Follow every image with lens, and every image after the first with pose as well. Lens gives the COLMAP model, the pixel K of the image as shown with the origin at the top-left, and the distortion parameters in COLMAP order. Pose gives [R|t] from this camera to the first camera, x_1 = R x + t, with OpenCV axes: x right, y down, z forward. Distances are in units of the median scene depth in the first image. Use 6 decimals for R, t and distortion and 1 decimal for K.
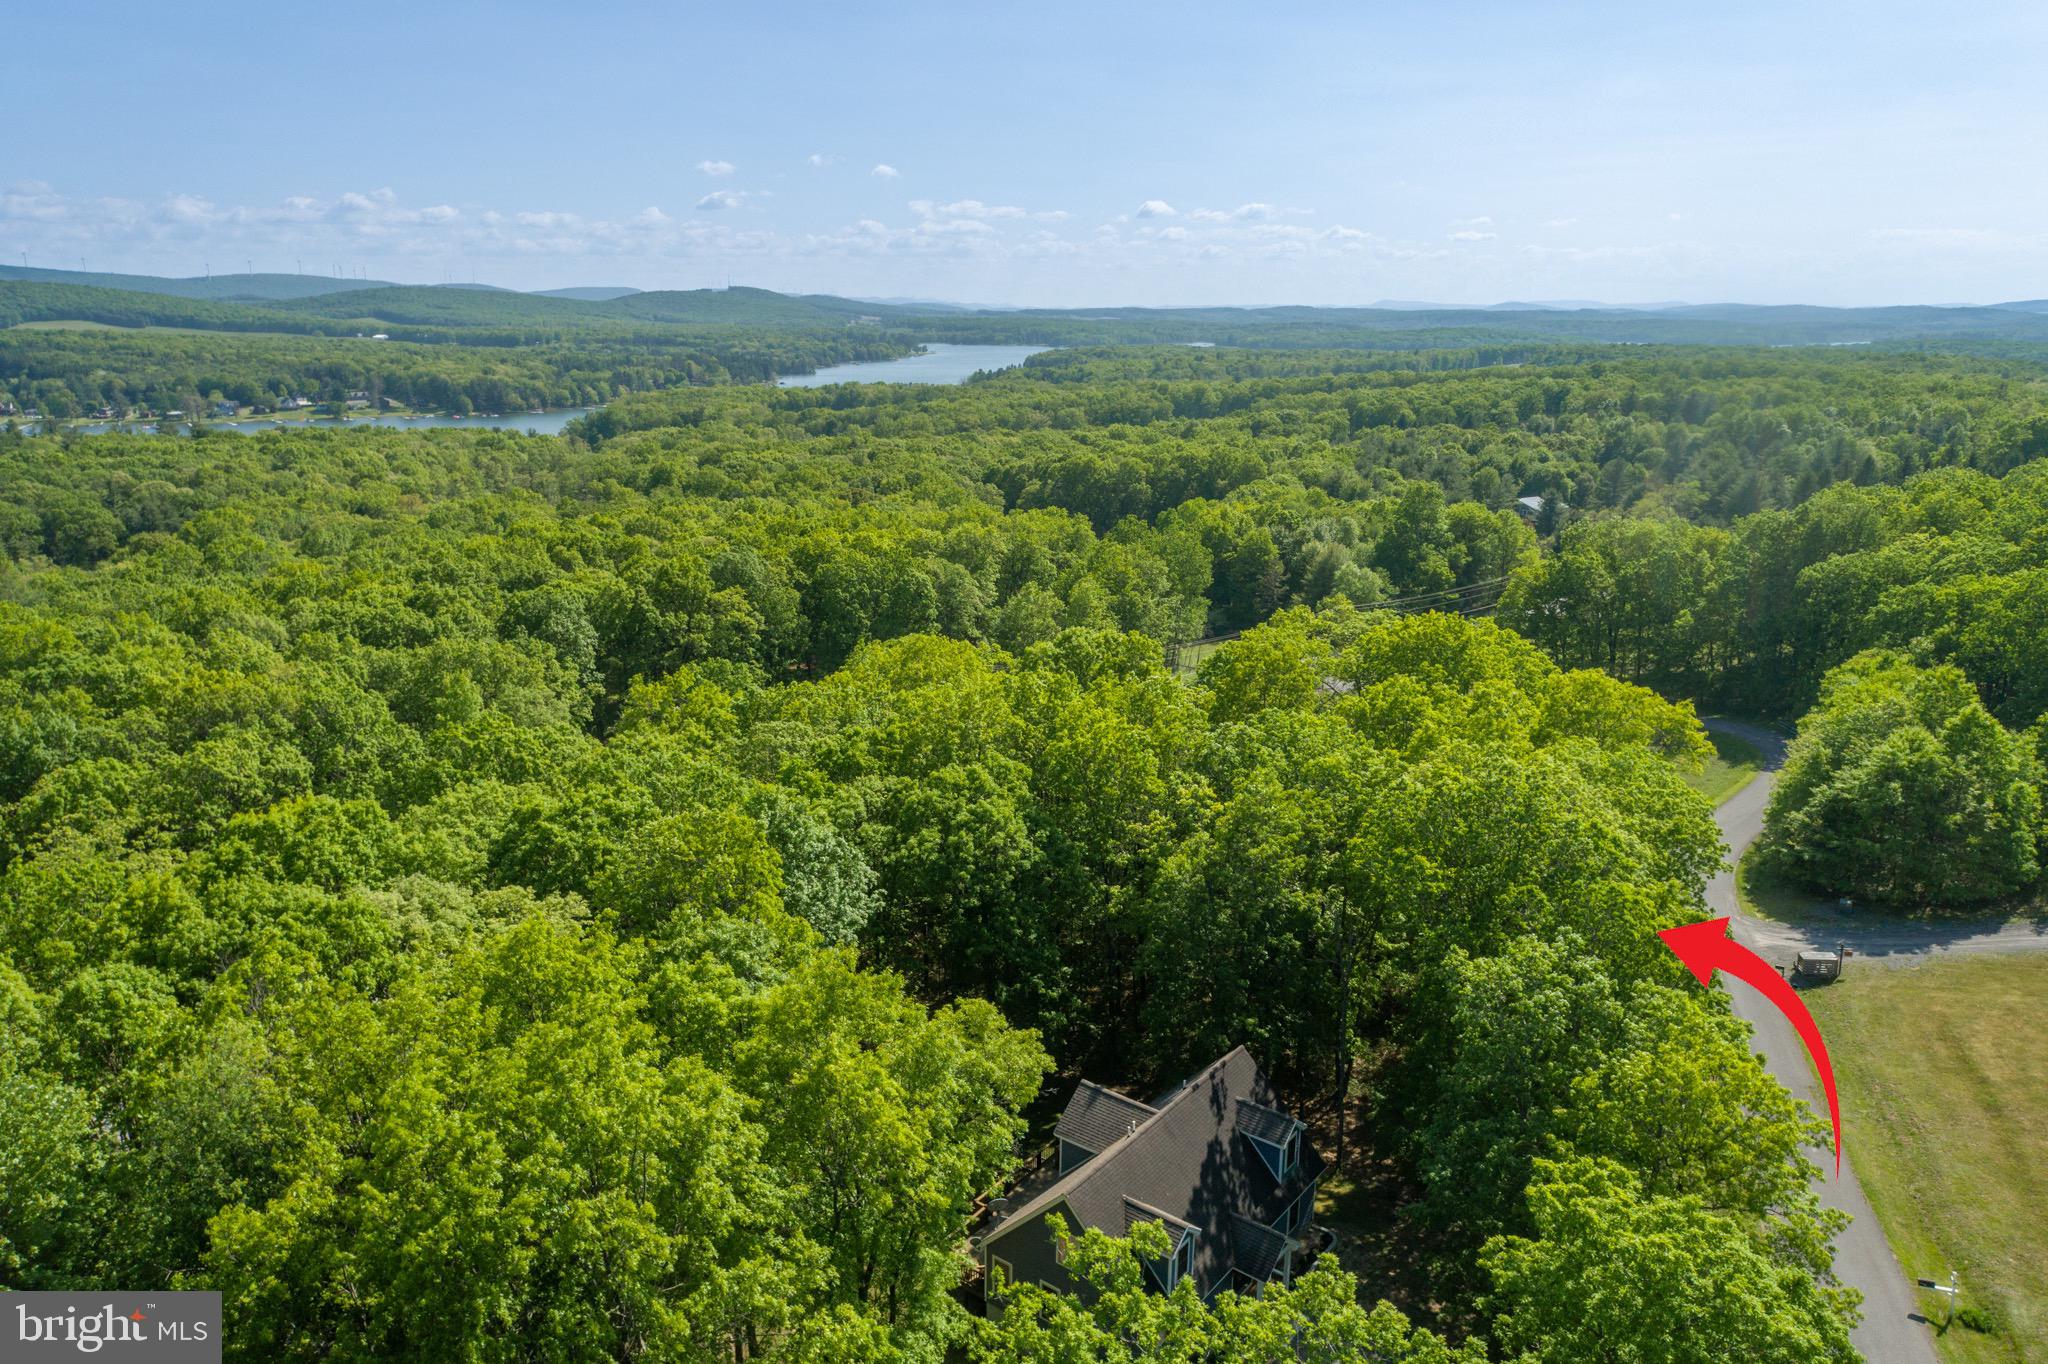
lens RADIAL K [[1387.6, 0, 1025.6], [0, 1387.6, 677.6], [0, 0, 1]] dist [-0.004016, 0.014139]
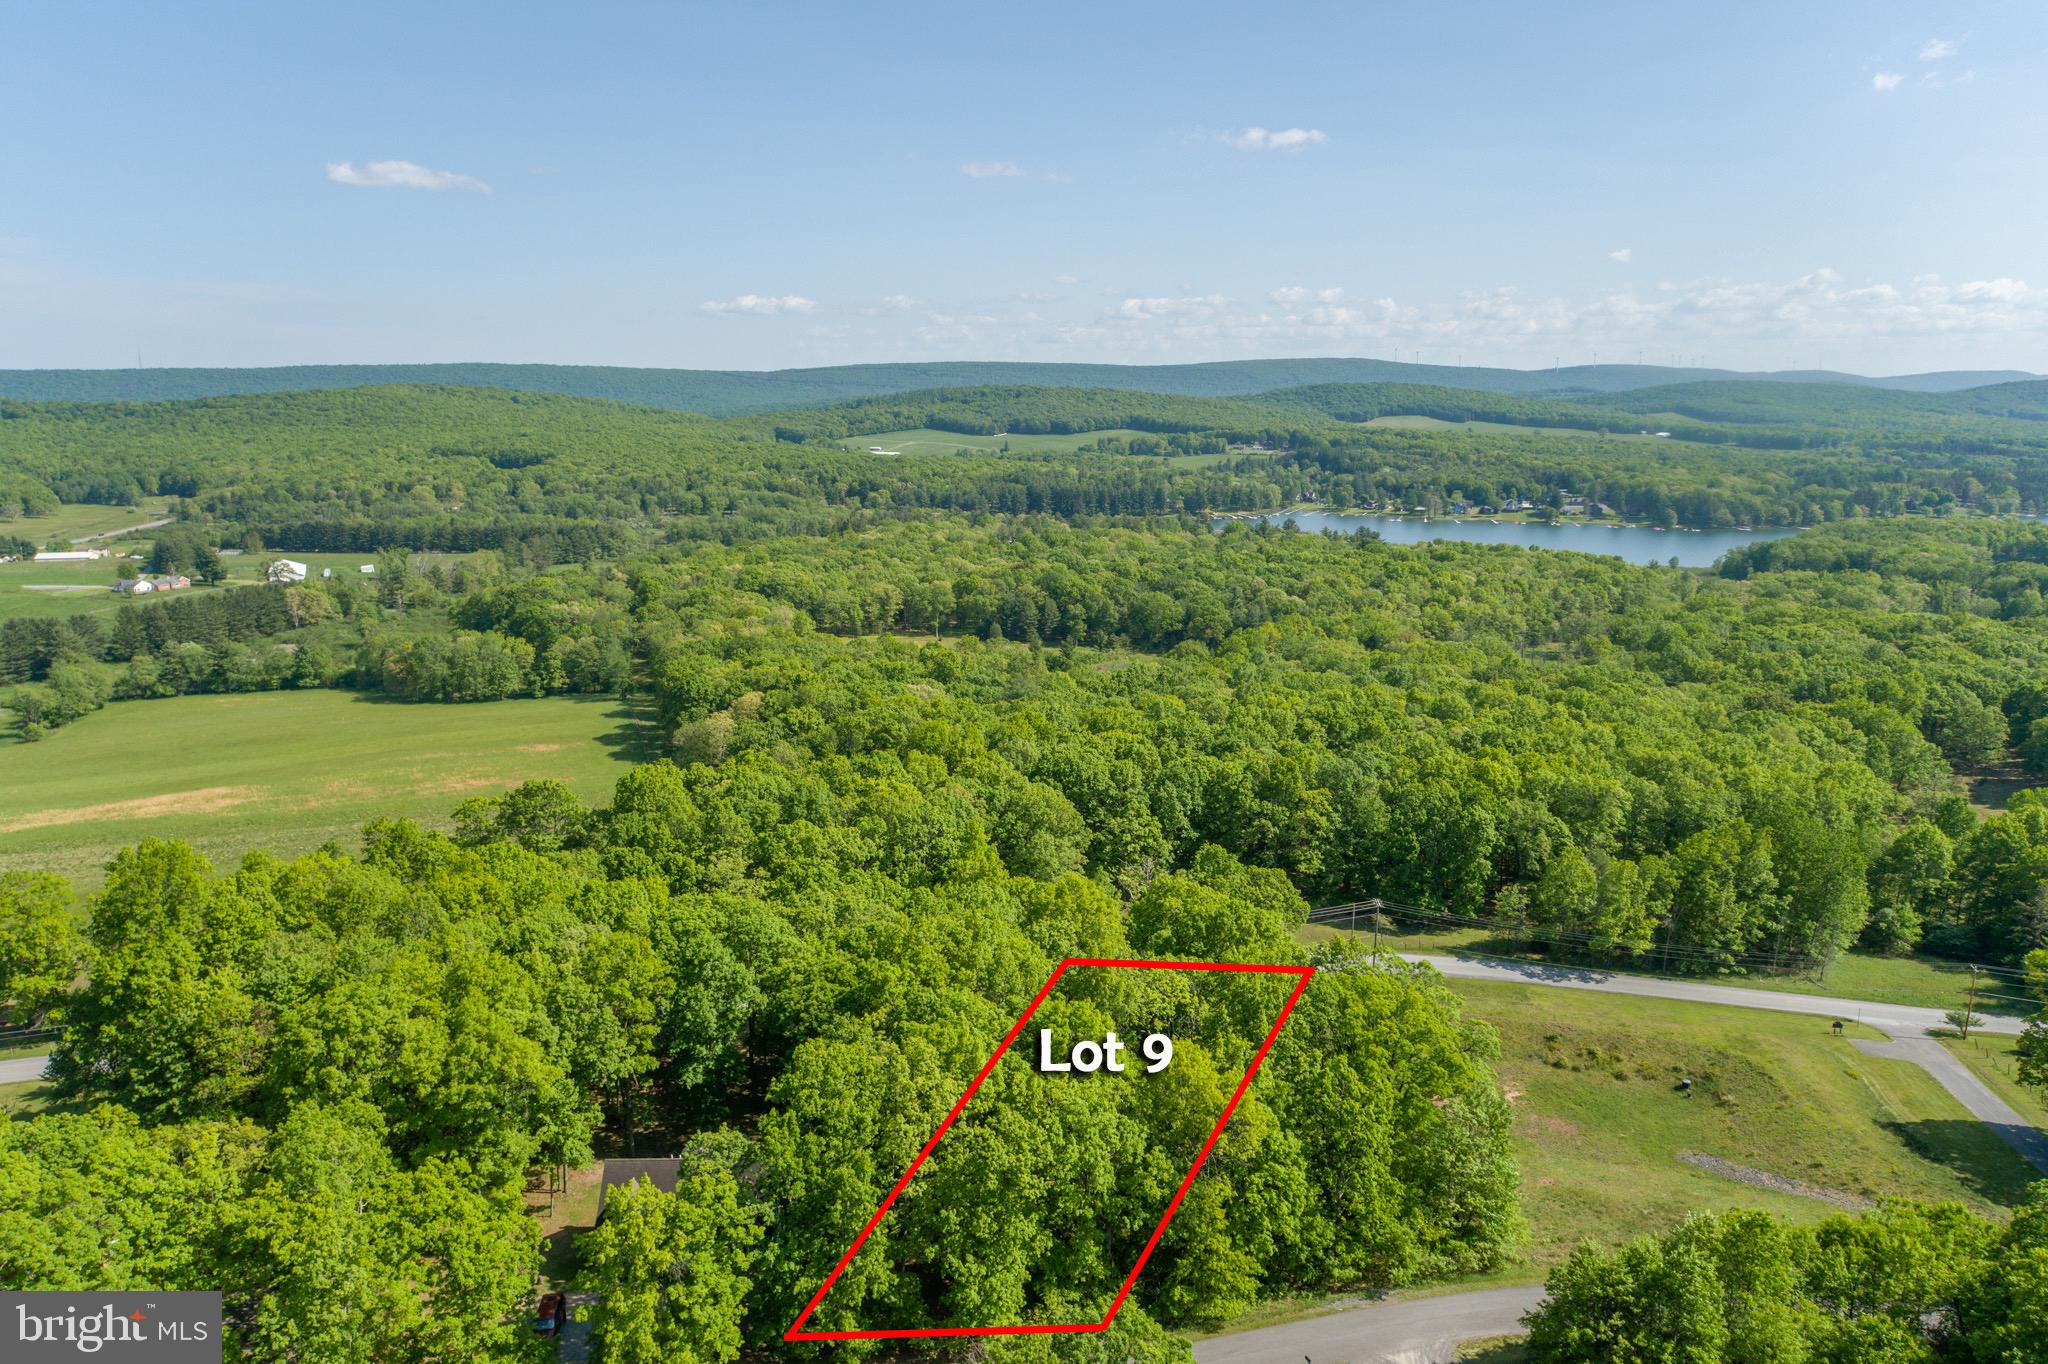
lens RADIAL K [[1387.6, 0, 1022.9], [0, 1387.6, 683.4], [0, 0, 1]] dist [-0.004016, 0.014139]
pose [[0.632509, 0.160405, -0.757762, 0.356898], [-0.199707, 0.979016, 0.040545, -0.102977], [0.748365, 0.125685, 0.651271, 0.000938]]
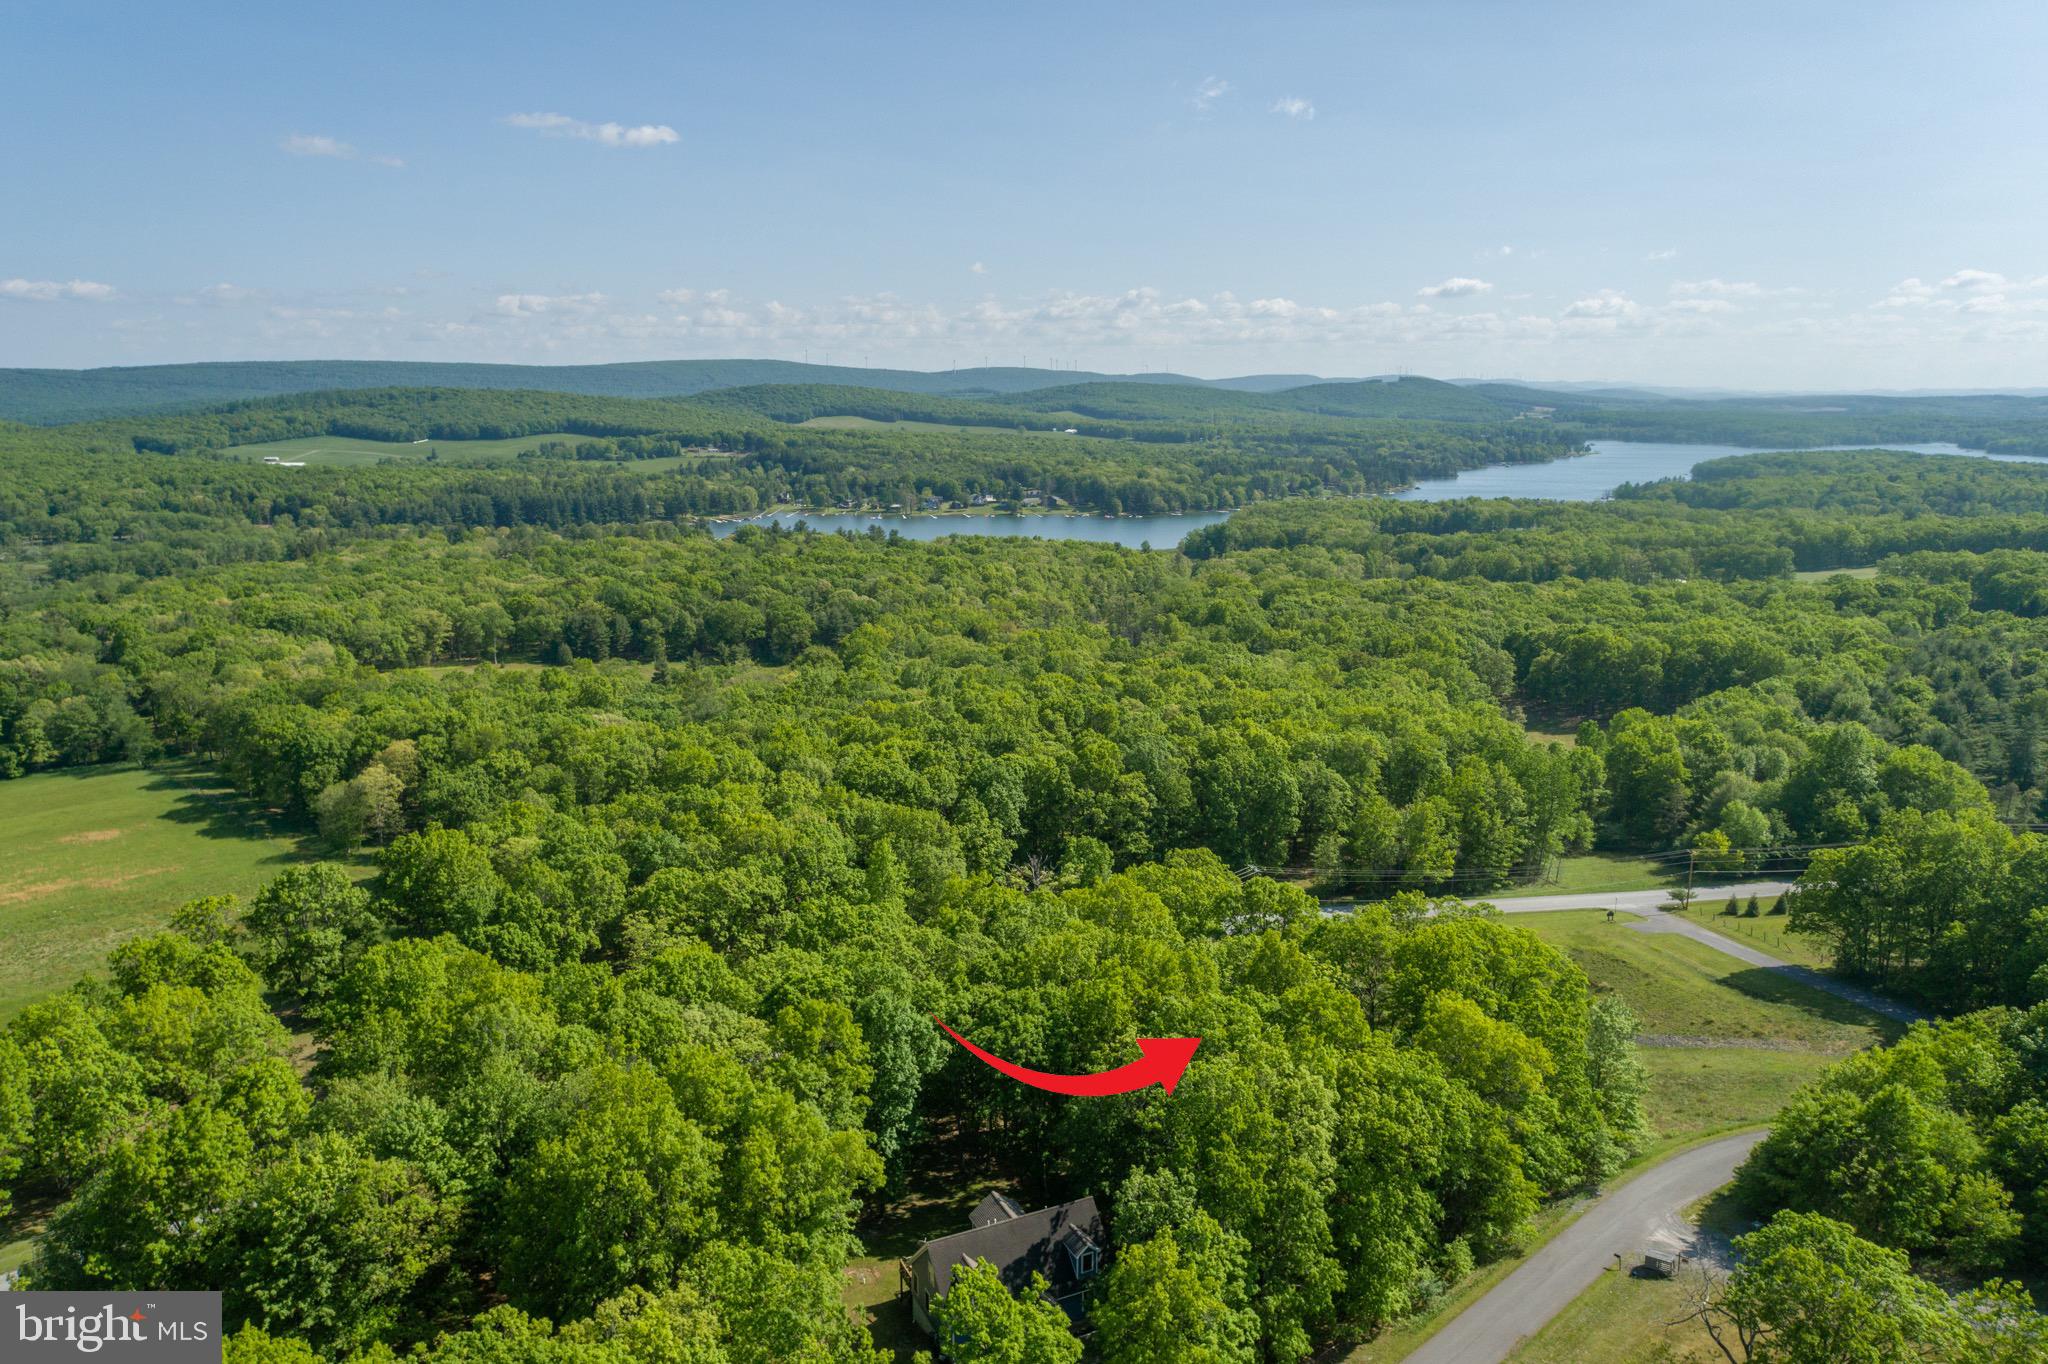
lens RADIAL K [[1387.6, 0, 1024.6], [0, 1387.6, 683.9], [0, 0, 1]] dist [-0.004016, 0.014139]
pose [[0.892185, 0.092308, -0.442136, 0.174063], [-0.115145, 0.993033, -0.025028, -0.069165], [0.436746, 0.073239, 0.896599, -0.137159]]
